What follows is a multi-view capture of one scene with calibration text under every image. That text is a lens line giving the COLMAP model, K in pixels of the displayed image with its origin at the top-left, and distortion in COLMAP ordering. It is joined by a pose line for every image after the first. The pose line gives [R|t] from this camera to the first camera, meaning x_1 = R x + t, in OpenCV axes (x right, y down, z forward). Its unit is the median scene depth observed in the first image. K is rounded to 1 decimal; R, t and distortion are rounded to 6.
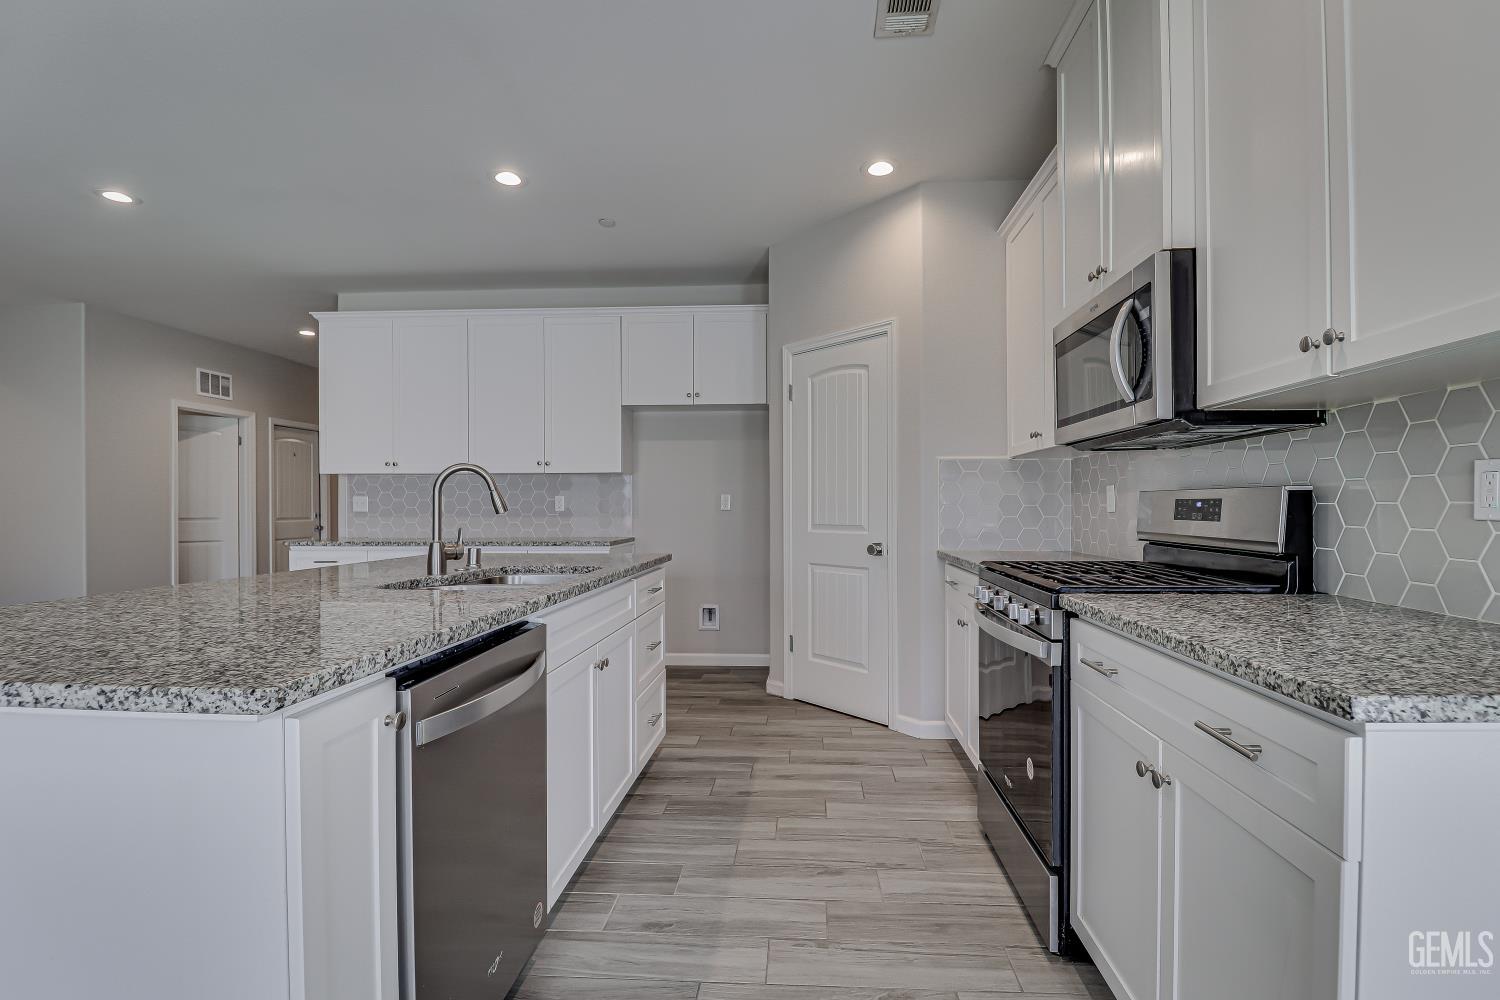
lens RADIAL K [[721.9, 0, 776.1], [0, 721.9, 512.0], [0, 0, 1]] dist [-0.009106, -0.001509]
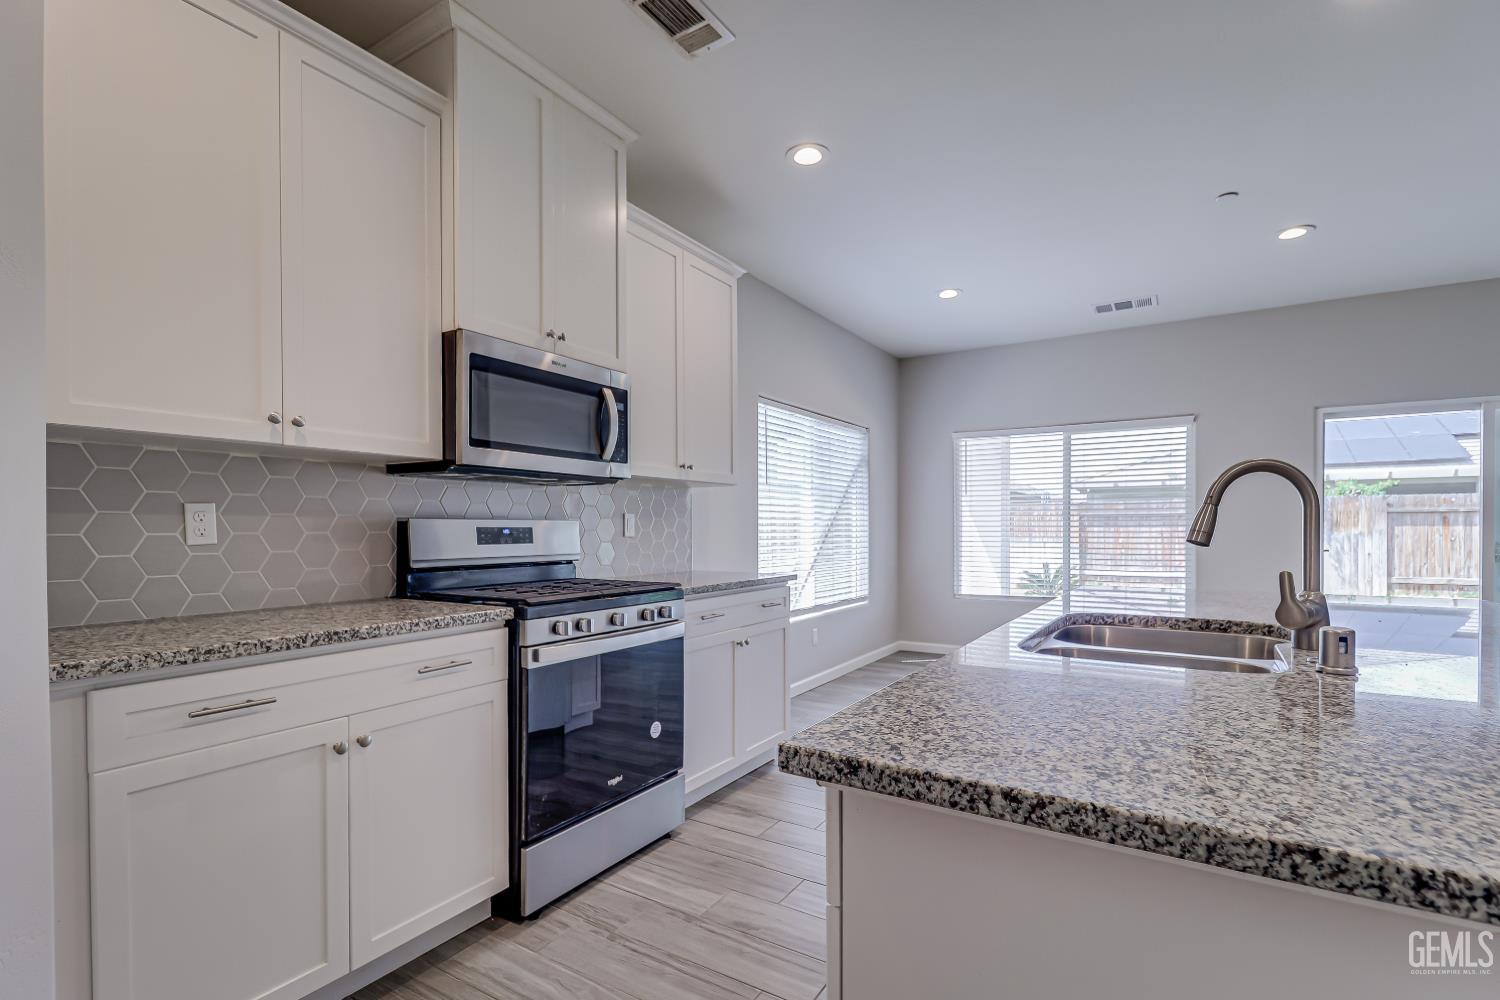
lens RADIAL K [[714.4, 0, 770.9], [0, 714.4, 529.3], [0, 0, 1]] dist [0.010296, -0.000314]
pose [[-0.884761, 0.003004, 0.466036, -0.211808], [0.008087, 0.999928, 0.008907, -0.011265], [-0.465976, 0.011650, -0.884721, 0.979923]]
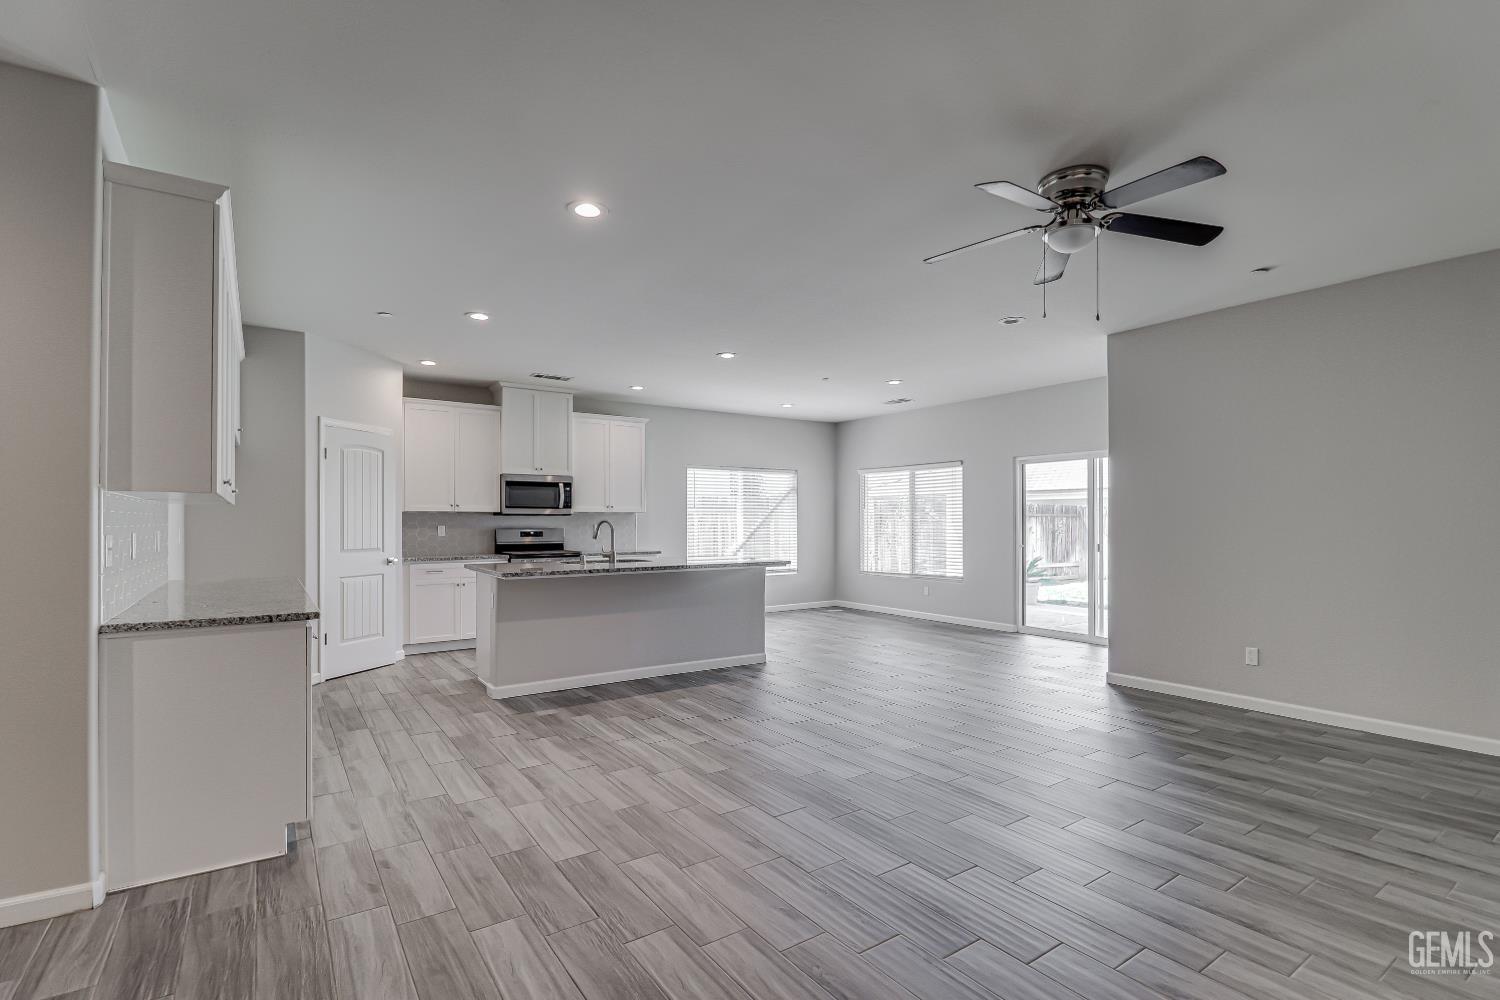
lens RADIAL K [[727.2, 0, 774.4], [0, 727.2, 521.5], [0, 0, 1]] dist [0.011543, -0.020547]
pose [[-0.632112, 0.003969, 0.774867, -1.614828], [0.009885, 0.999947, 0.002942, -0.035201], [-0.774814, 0.009519, -0.632118, 1.245734]]
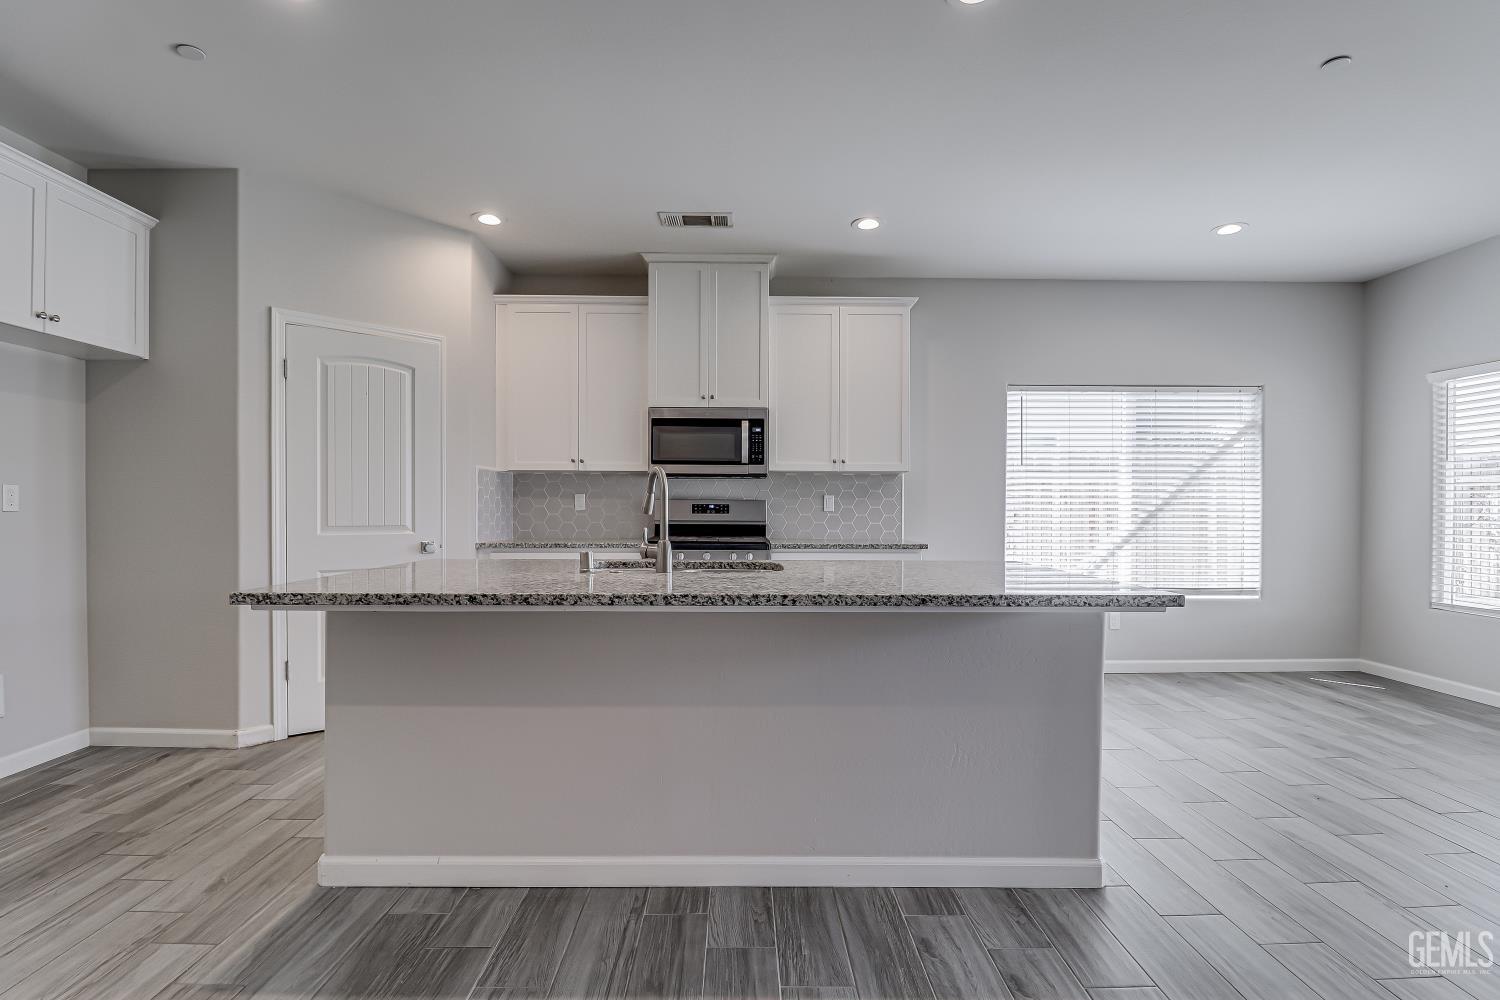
lens RADIAL K [[728.6, 0, 731.0], [0, 728.6, 515.1], [0, 0, 1]] dist [0.000683, -0.015173]
pose [[-0.060102, -0.009905, 0.998143, -0.876476], [0.005031, 0.999935, 0.010226, -0.003563], [-0.998180, 0.005636, -0.060048, 0.556089]]
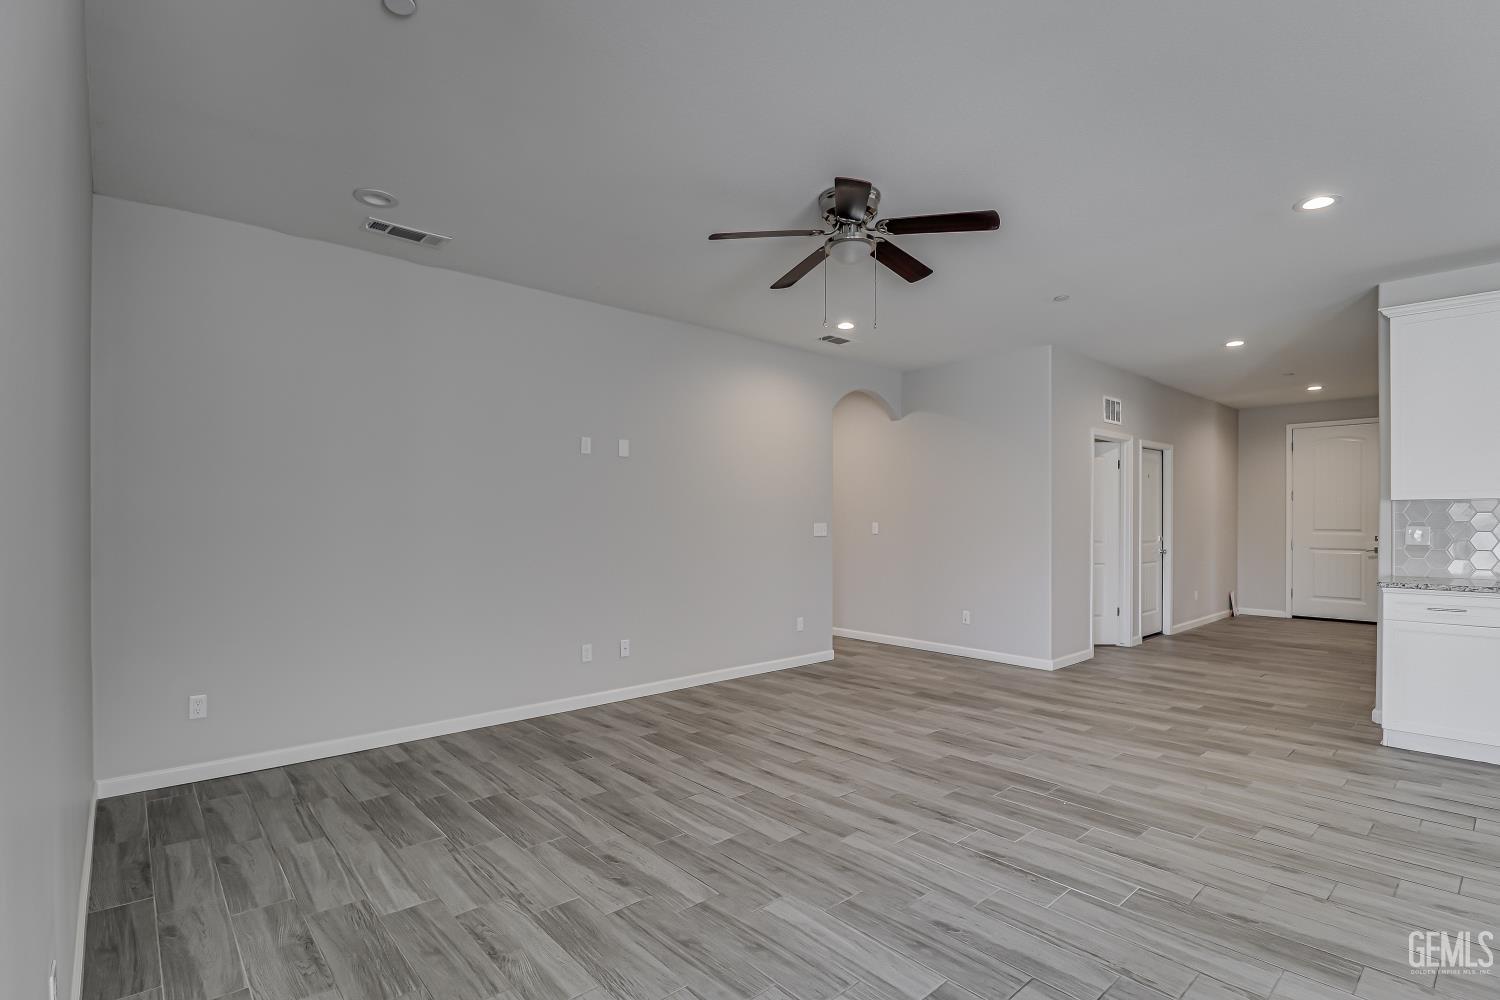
lens RADIAL K [[727.2, 0, 774.4], [0, 727.2, 521.5], [0, 0, 1]] dist [0.011543, -0.020547]
pose [[0.715182, 0.003912, -0.698927, -0.708017], [-0.007197, 0.999973, -0.001767, -0.026816], [0.698901, 0.006294, 0.715190, -0.121502]]
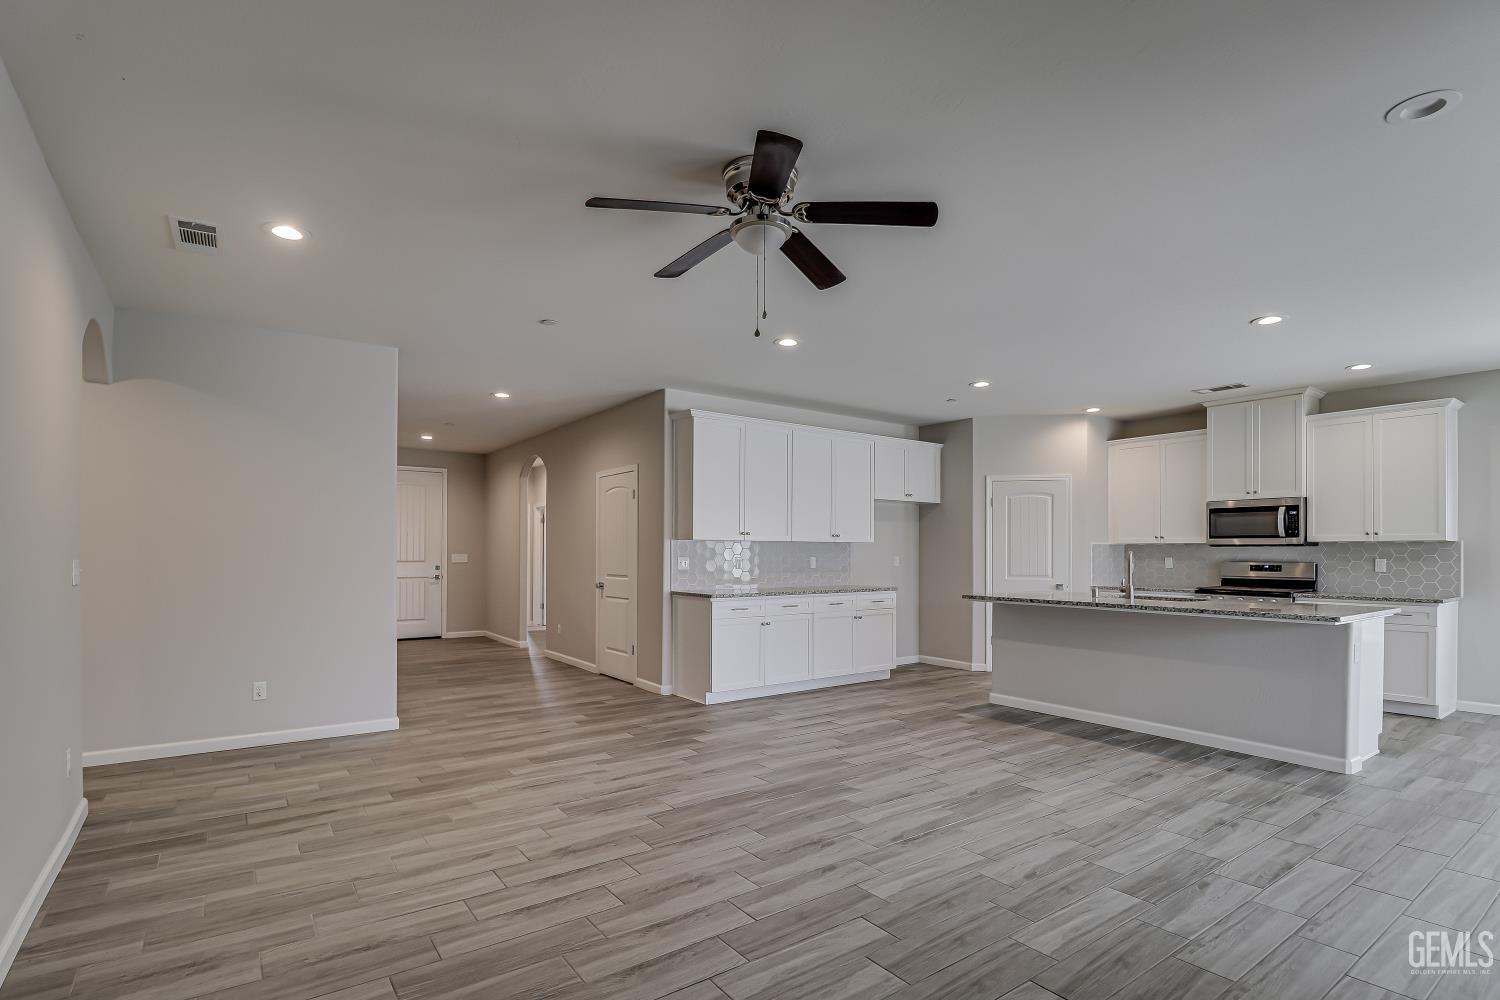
lens RADIAL K [[706.9, 0, 727.3], [0, 706.9, 551.7], [0, 0, 1]] dist [0.000548, -0.012870]
pose [[0.786329, 0.005014, 0.617788, -1.658005], [0.001109, 0.999954, -0.009526, -0.025844], [-0.617807, 0.008176, 0.786287, 0.012876]]
